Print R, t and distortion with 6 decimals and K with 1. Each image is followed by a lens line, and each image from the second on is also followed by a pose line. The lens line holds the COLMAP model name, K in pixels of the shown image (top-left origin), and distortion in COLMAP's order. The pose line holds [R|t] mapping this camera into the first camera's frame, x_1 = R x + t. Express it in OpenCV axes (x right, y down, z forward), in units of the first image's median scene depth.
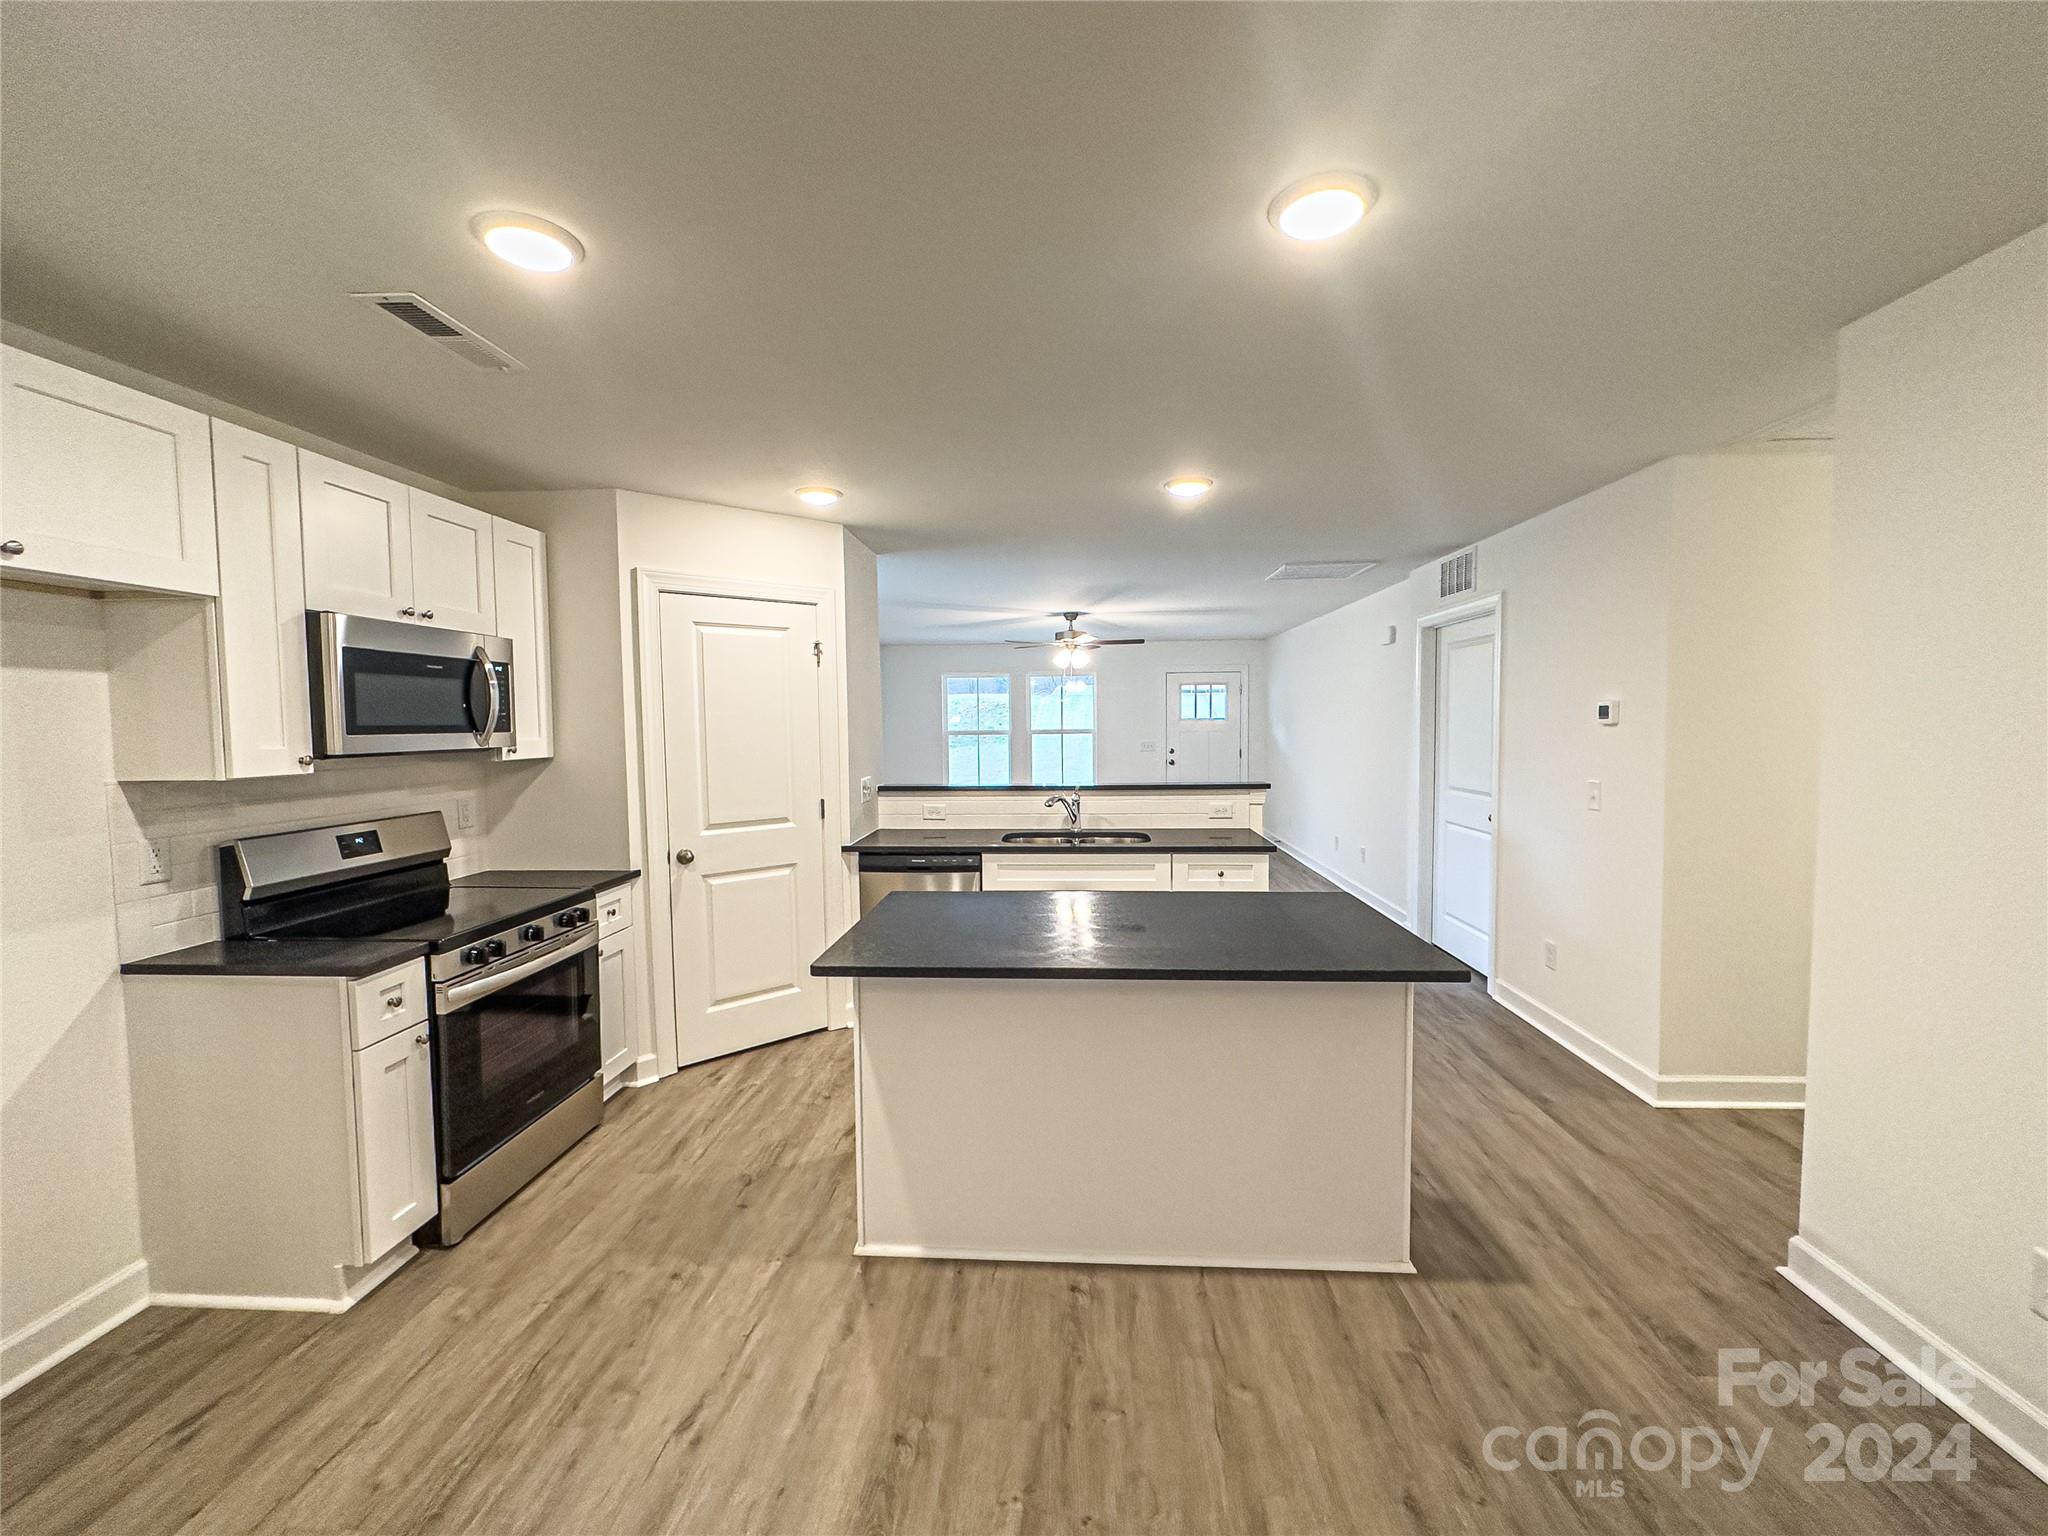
lens RADIAL K [[824.8, 0, 1024.0], [0, 824.8, 768.0], [0, 0, 1]] dist [0.000005, 0.000107]
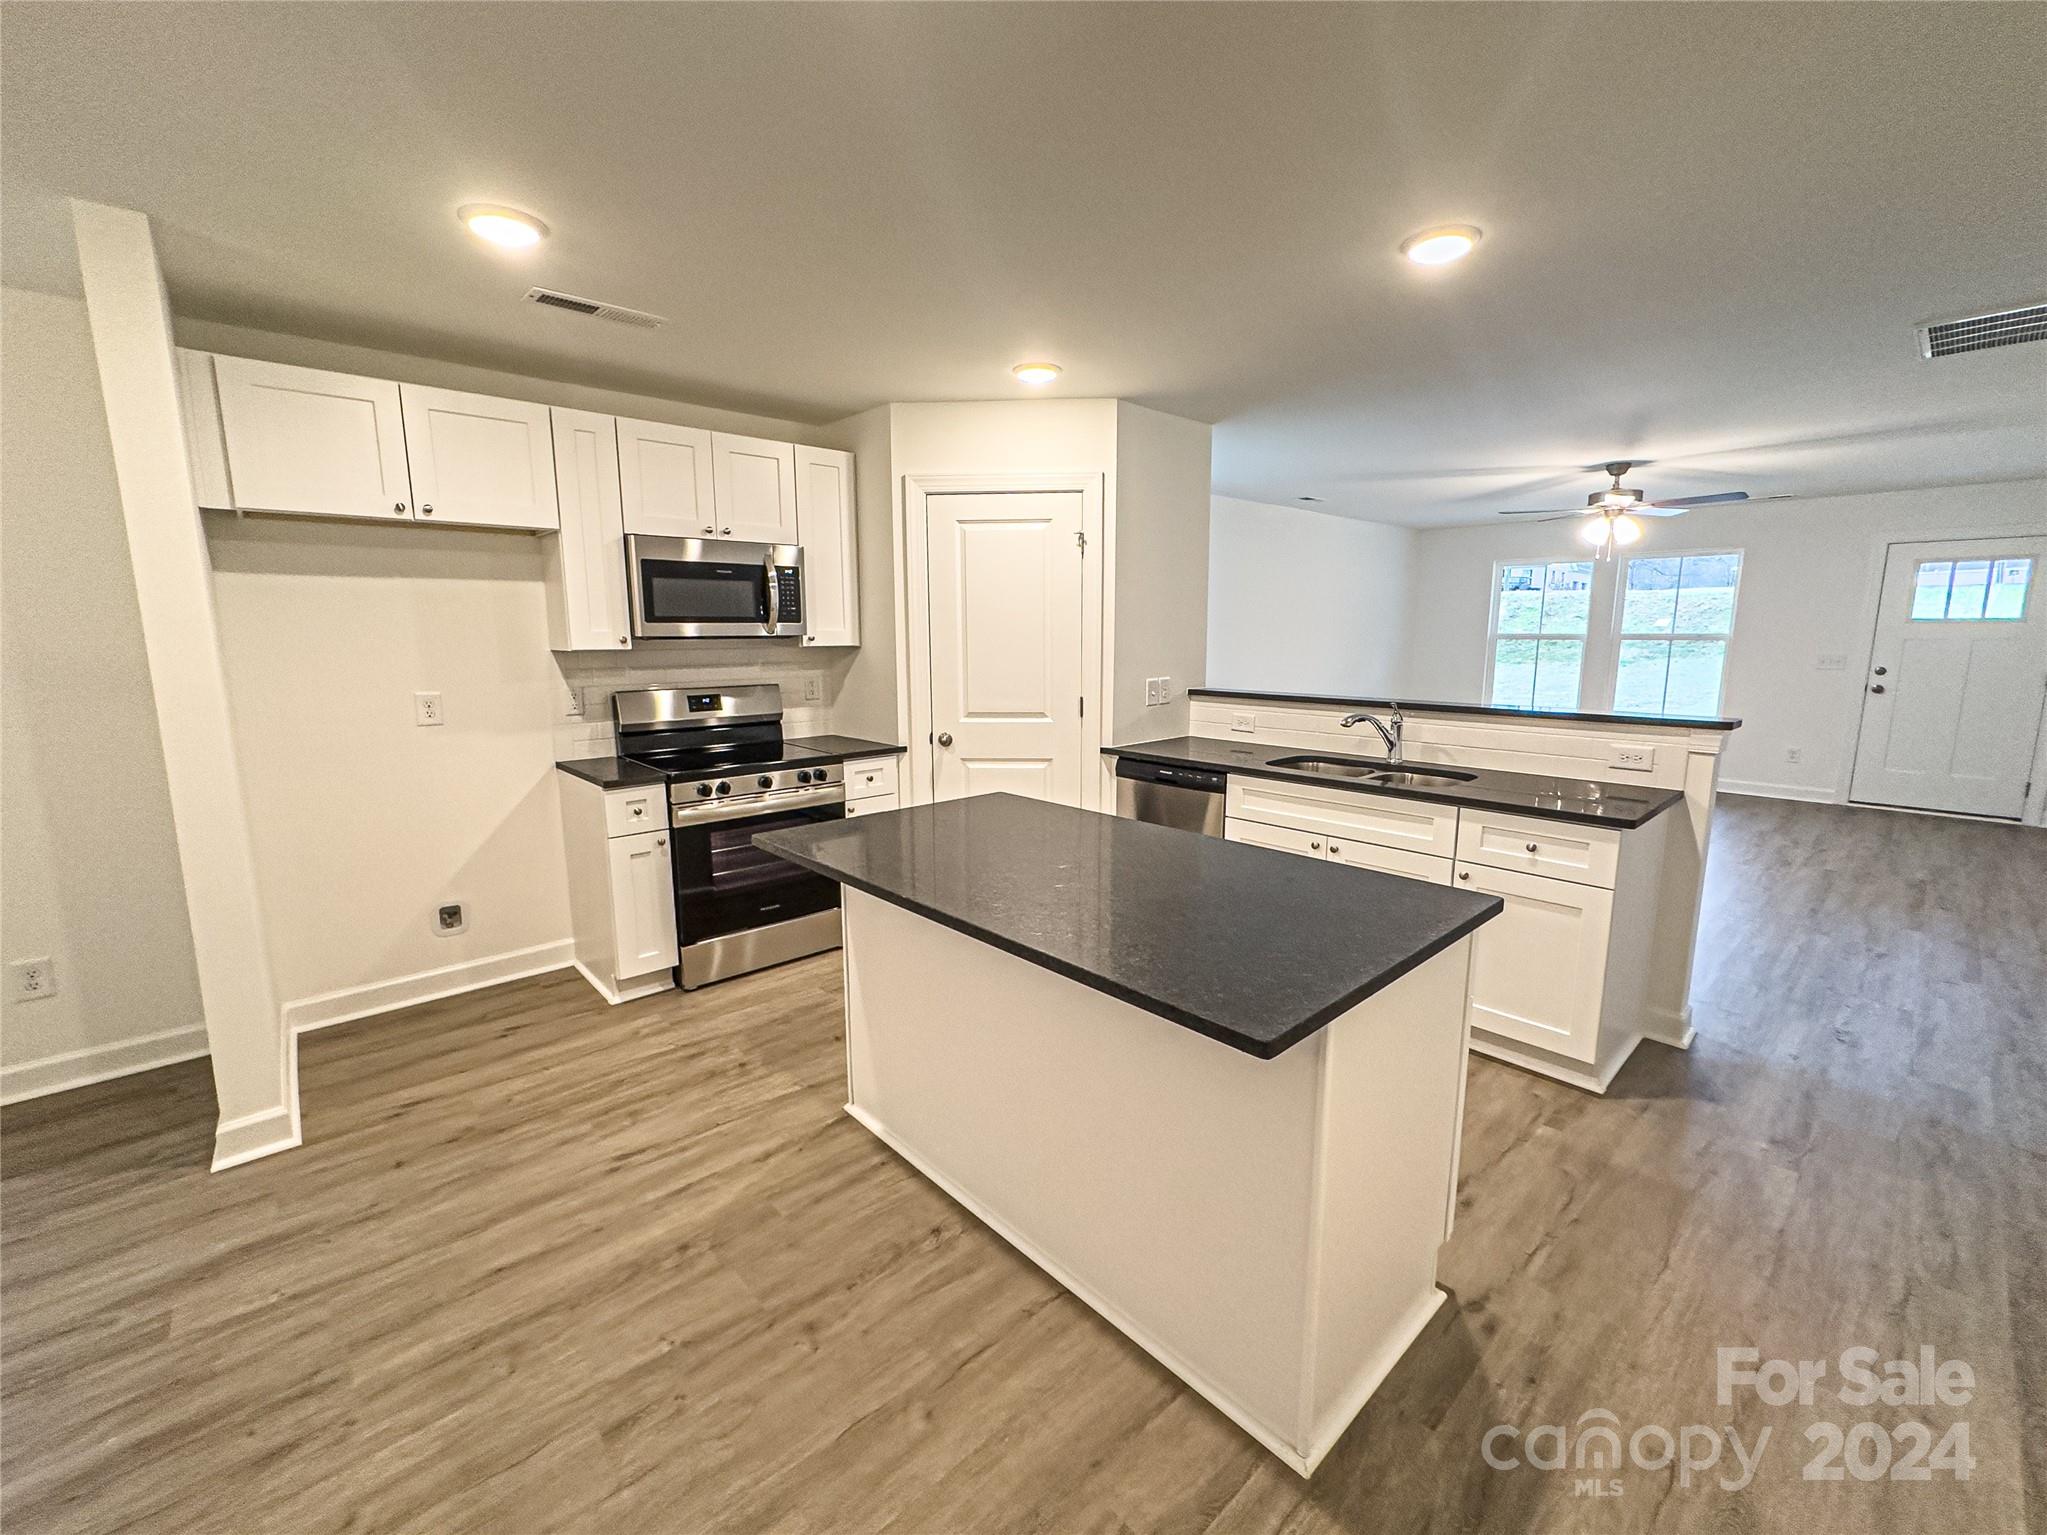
lens RADIAL K [[838.5, 0, 1023.5], [0, 838.5, 767.5], [0, 0, 1]] dist [-0.001148, 0.000067]
pose [[0.722752, 0.120556, -0.680511, 0.566108], [-0.043801, 0.990679, 0.128984, -0.006514], [0.689718, -0.063416, 0.721296, 0.338695]]
